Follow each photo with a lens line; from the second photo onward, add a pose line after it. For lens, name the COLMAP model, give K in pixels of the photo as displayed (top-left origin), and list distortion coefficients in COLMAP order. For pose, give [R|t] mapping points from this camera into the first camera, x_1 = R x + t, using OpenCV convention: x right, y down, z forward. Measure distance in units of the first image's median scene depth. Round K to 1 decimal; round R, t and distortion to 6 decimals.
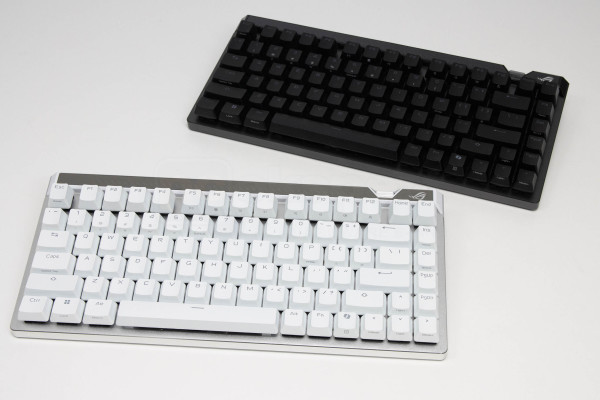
lens RADIAL K [[1028.8, 0, 300.0], [0, 1028.8, 200.0], [0, 0, 1]] dist [-0.005052, 0.048575]
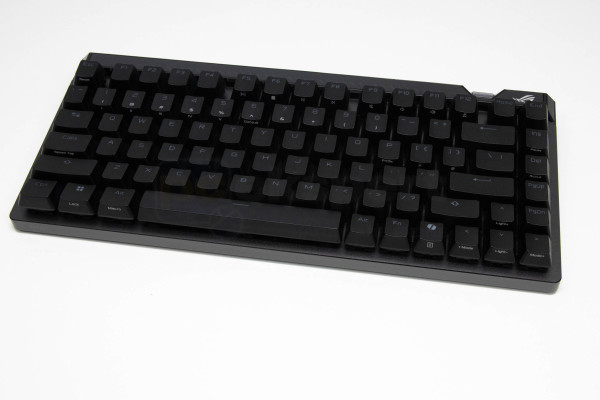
lens RADIAL K [[920.5, 0, 300.0], [0, 920.5, 200.0], [0, 0, 1]] dist [-0.057962, -0.043608]
pose [[0.984486, -0.116730, 0.131002, -0.003772], [0.122435, 0.991810, -0.036353, -0.044792], [-0.125686, 0.051829, 0.990715, 0.402081]]
